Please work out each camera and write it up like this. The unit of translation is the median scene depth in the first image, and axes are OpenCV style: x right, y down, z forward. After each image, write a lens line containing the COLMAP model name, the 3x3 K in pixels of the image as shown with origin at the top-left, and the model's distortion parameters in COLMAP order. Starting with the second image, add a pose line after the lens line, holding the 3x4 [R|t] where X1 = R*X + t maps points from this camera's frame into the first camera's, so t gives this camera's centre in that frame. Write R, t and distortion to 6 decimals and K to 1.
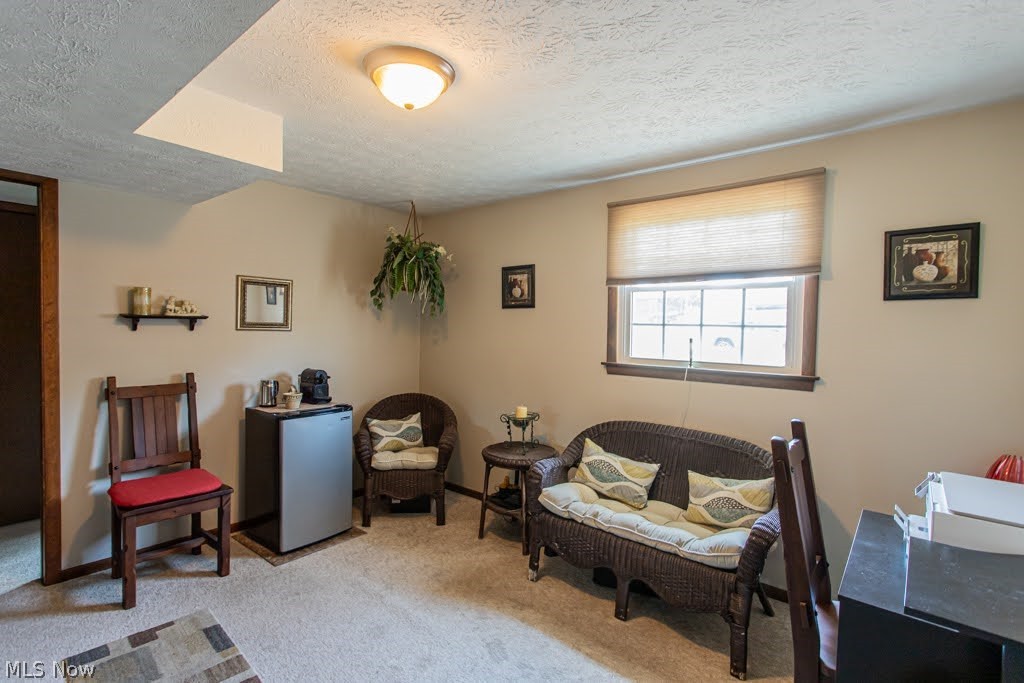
lens RADIAL K [[499.6, 0, 506.5], [0, 499.6, 328.1], [0, 0, 1]] dist [0.021484, 0.000051]
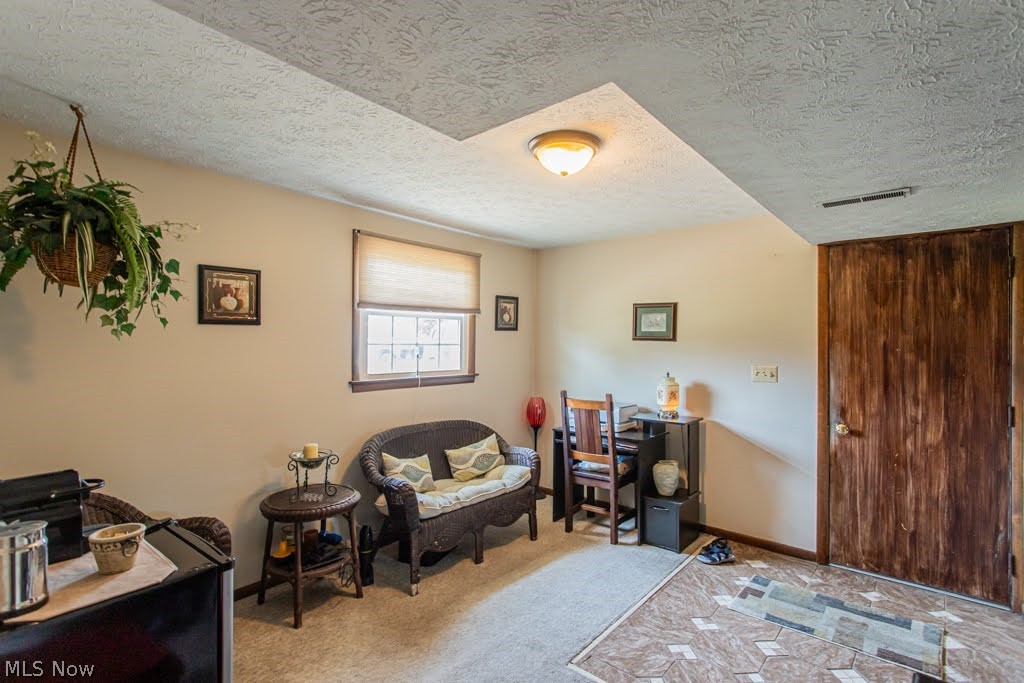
lens RADIAL K [[484.9, 0, 507.5], [0, 484.9, 337.7], [0, 0, 1]] dist [0.001402, 0.000121]
pose [[0.013319, 0.006680, 0.999889, -0.834600], [0.016655, 0.999837, -0.006901, -0.010312], [-0.999773, 0.016745, 0.013206, 0.702010]]
